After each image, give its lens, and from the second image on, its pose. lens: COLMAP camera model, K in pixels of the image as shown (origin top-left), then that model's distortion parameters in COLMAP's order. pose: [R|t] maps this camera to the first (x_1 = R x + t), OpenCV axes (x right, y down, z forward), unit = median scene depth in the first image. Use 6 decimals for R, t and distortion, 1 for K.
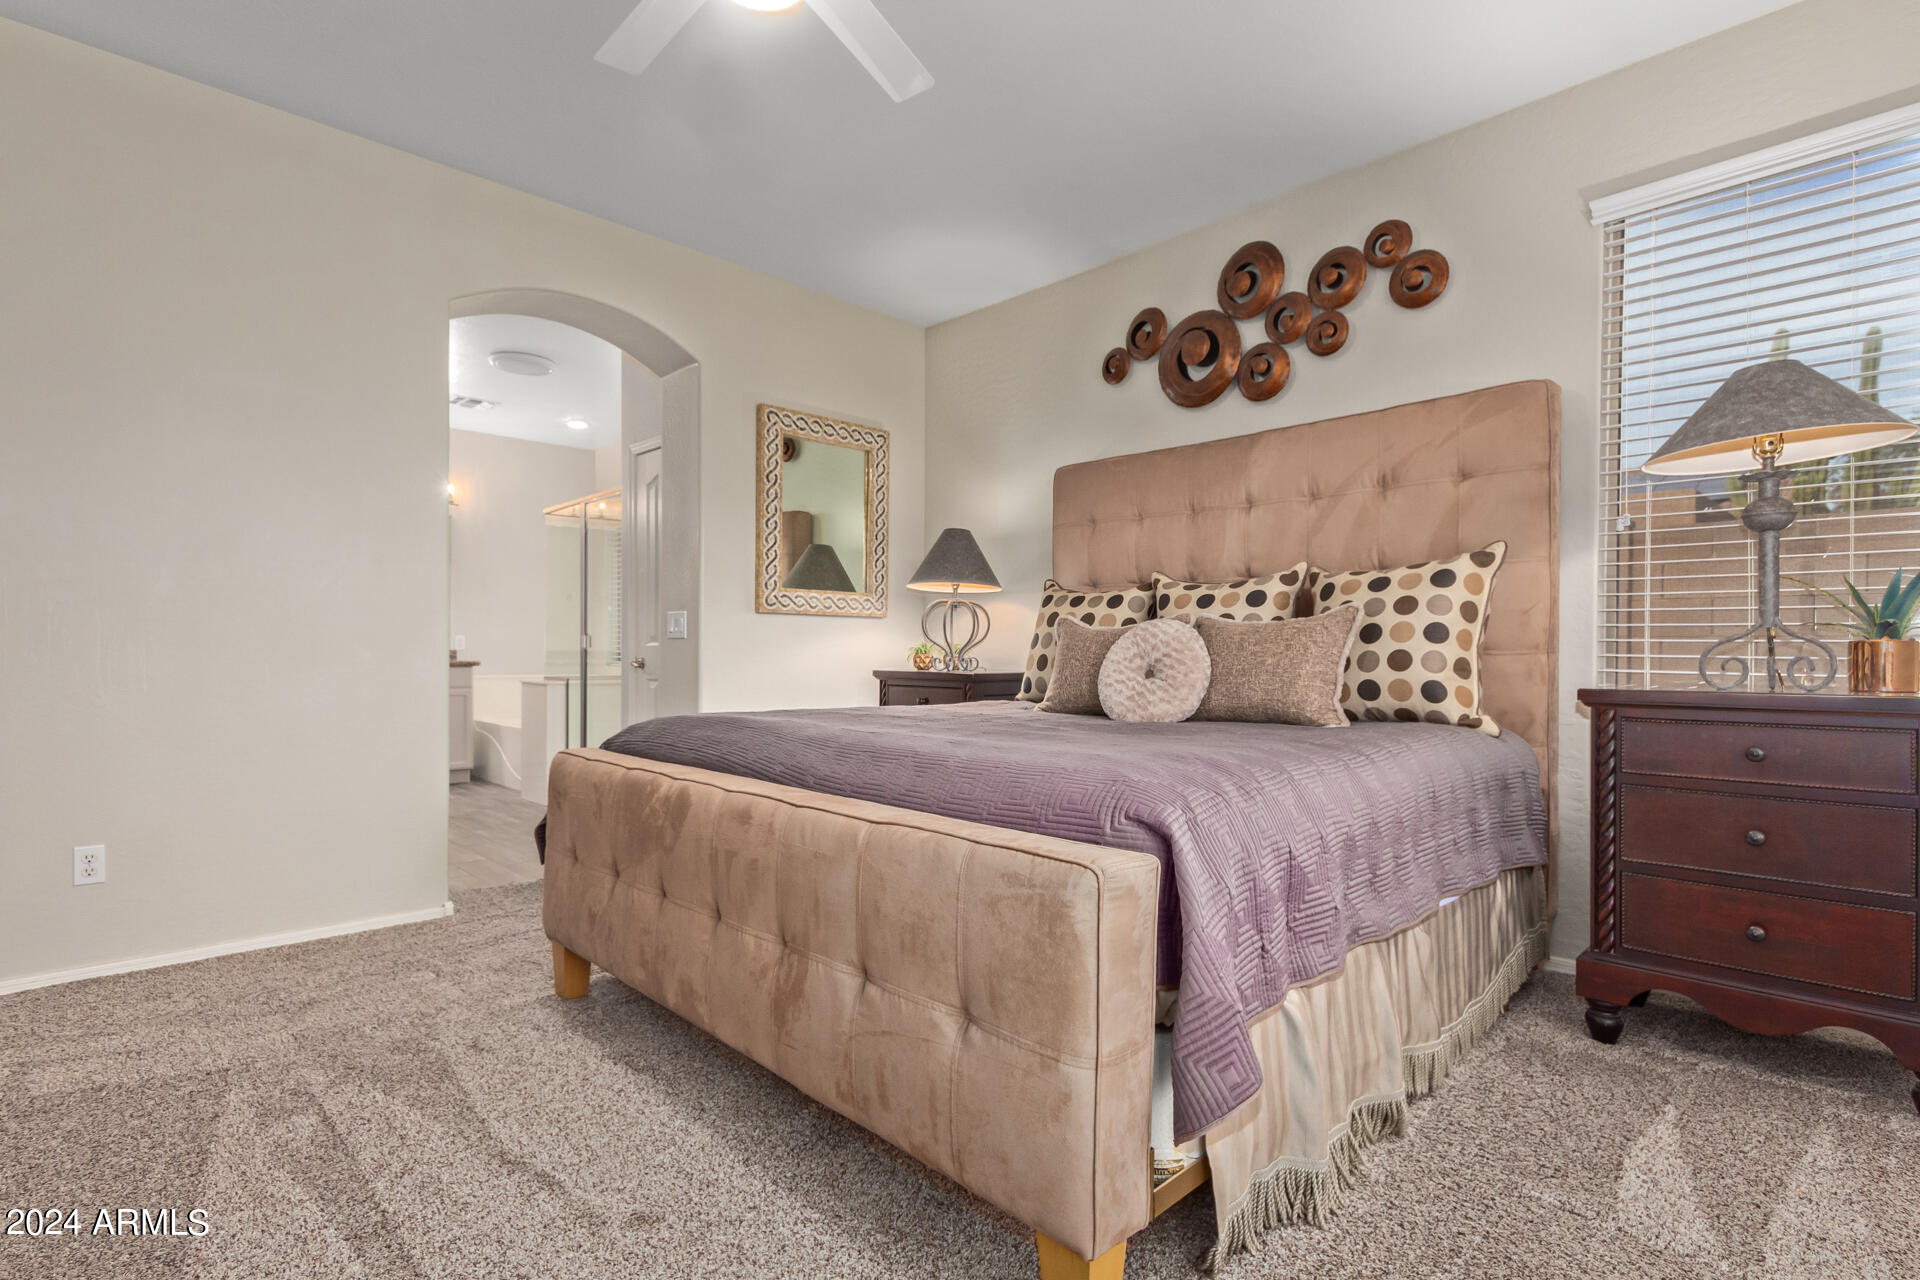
lens RADIAL K [[930.3, 0, 960.8], [0, 930.3, 649.8], [0, 0, 1]] dist [0.015759, -0.000417]
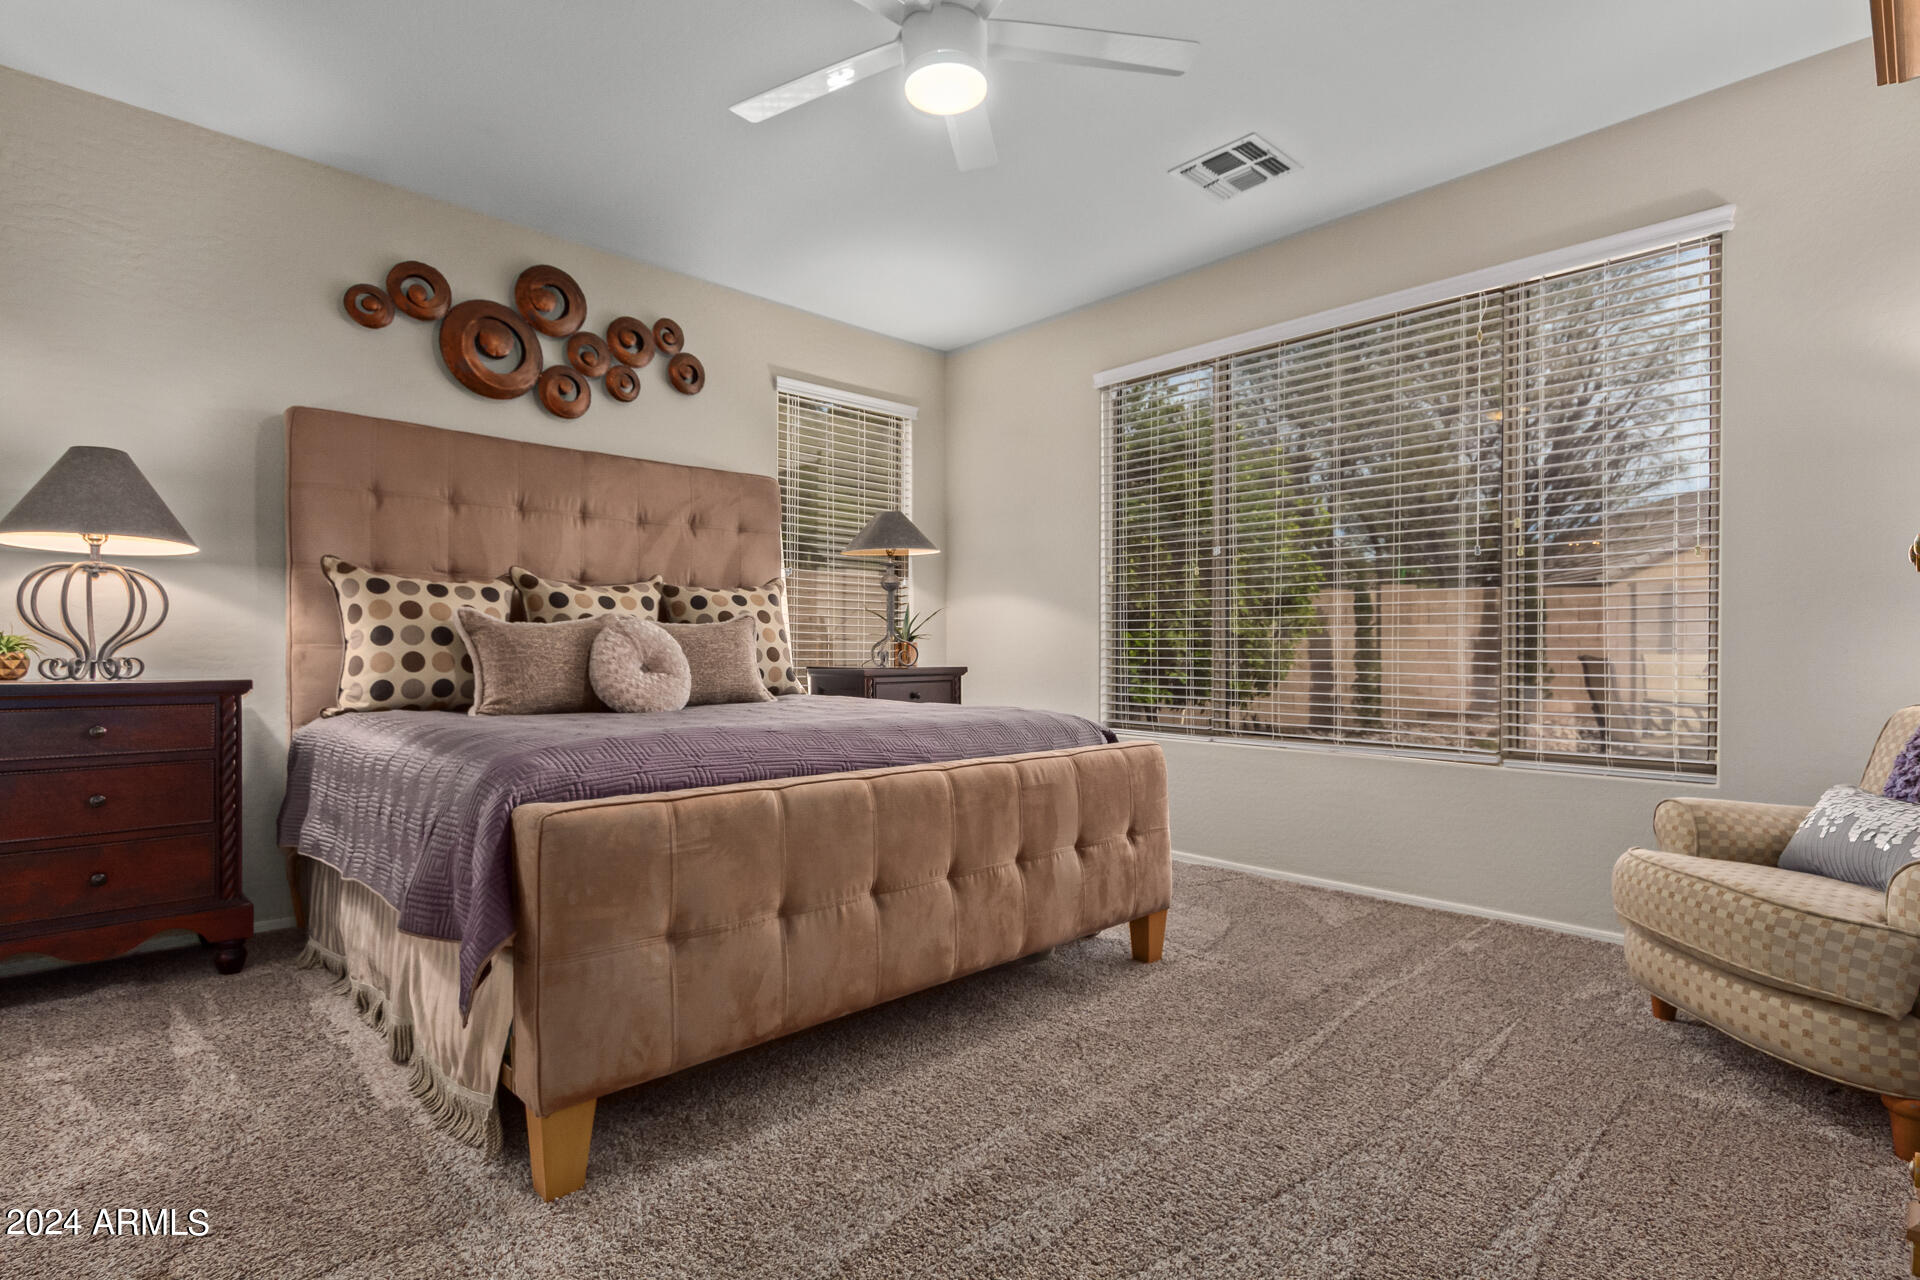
lens RADIAL K [[930.3, 0, 960.8], [0, 930.3, 649.8], [0, 0, 1]] dist [0.015759, -0.000417]
pose [[0.001330, 0.009155, 0.999957, -0.746580], [0.005077, 0.999945, -0.009162, 0.013537], [-0.999986, 0.005089, 0.001283, 0.532067]]
